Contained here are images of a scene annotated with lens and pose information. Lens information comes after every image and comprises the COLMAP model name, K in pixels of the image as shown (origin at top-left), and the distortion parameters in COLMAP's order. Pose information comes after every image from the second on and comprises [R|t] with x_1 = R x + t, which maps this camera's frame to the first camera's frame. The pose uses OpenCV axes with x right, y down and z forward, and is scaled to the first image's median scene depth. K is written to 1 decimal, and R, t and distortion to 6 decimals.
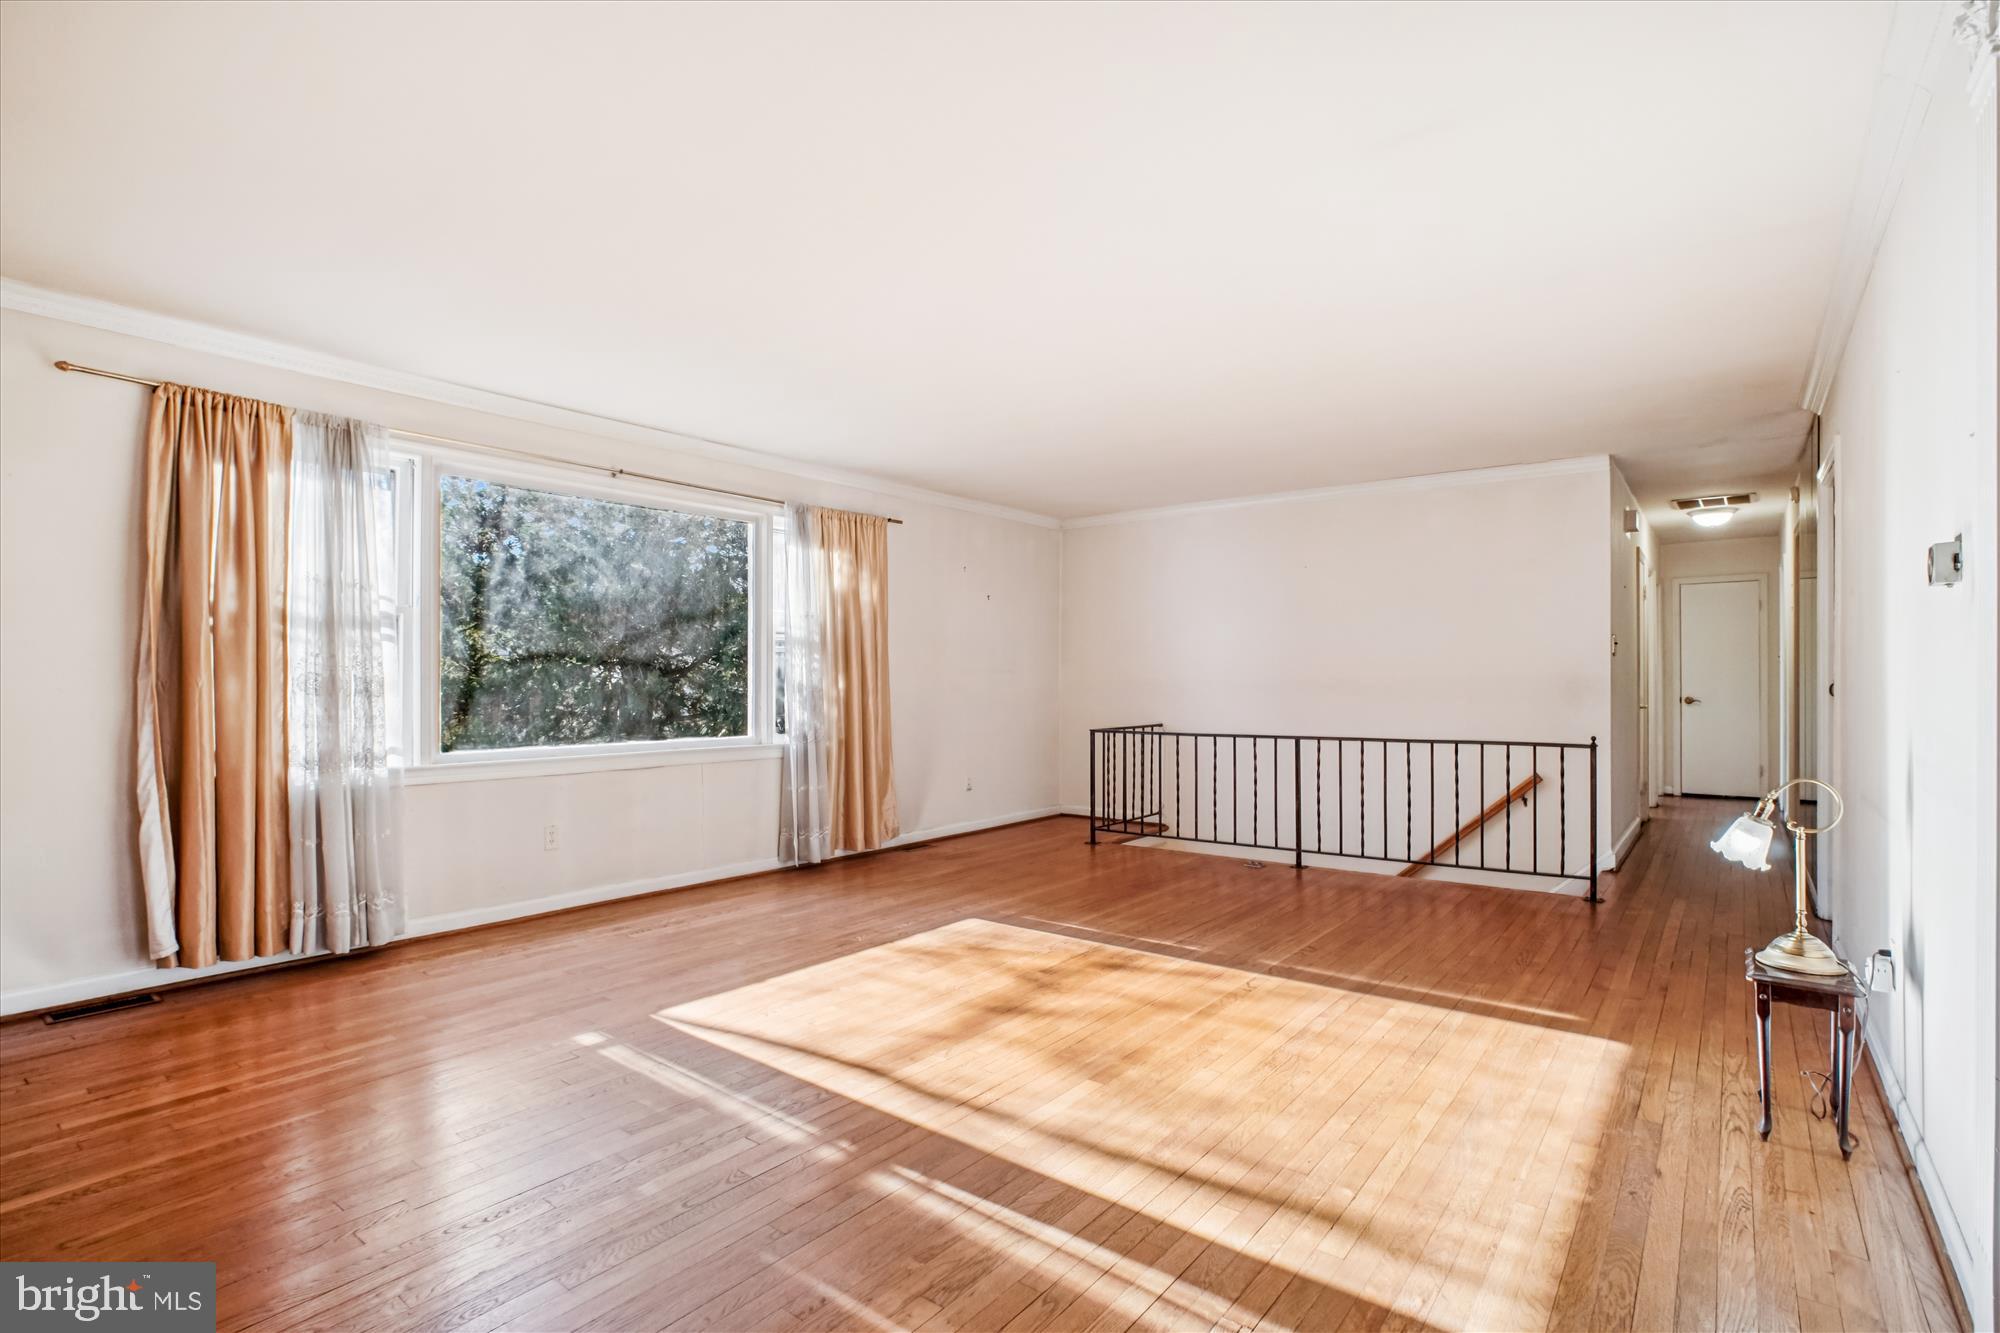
lens RADIAL K [[966.3, 0, 991.2], [0, 966.3, 672.9], [0, 0, 1]] dist [-0.031672, 0.011525]
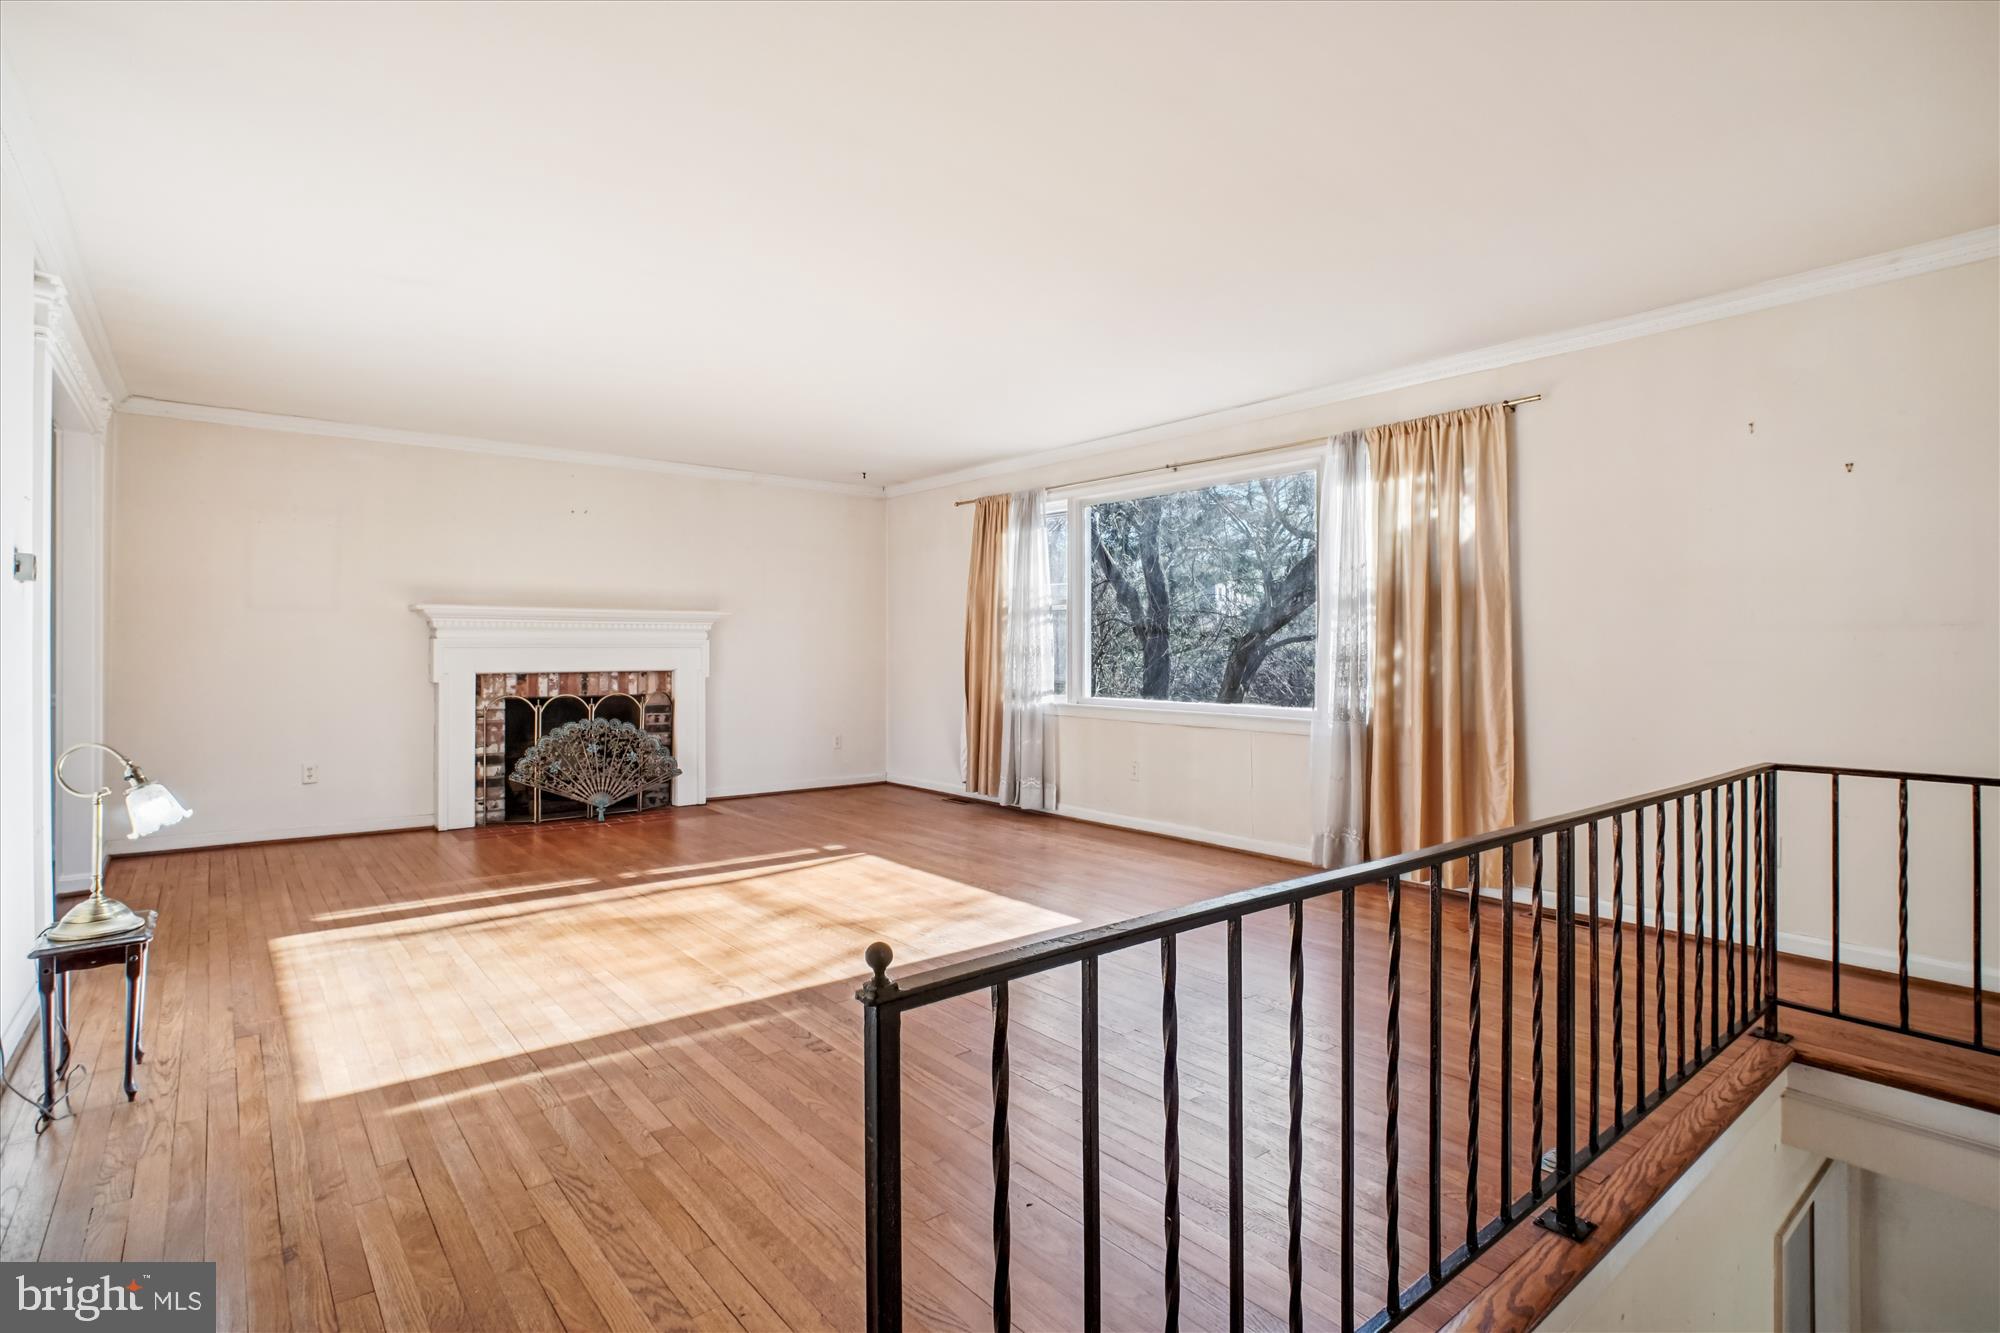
lens RADIAL K [[966.3, 0, 990.6], [0, 966.3, 654.9], [0, 0, 1]] dist [-0.031672, 0.011525]
pose [[-0.222203, 0.004495, -0.974990, 1.027077], [0.004783, 0.999982, 0.003520, 0.014443], [0.974989, -0.003881, -0.222220, 1.362120]]
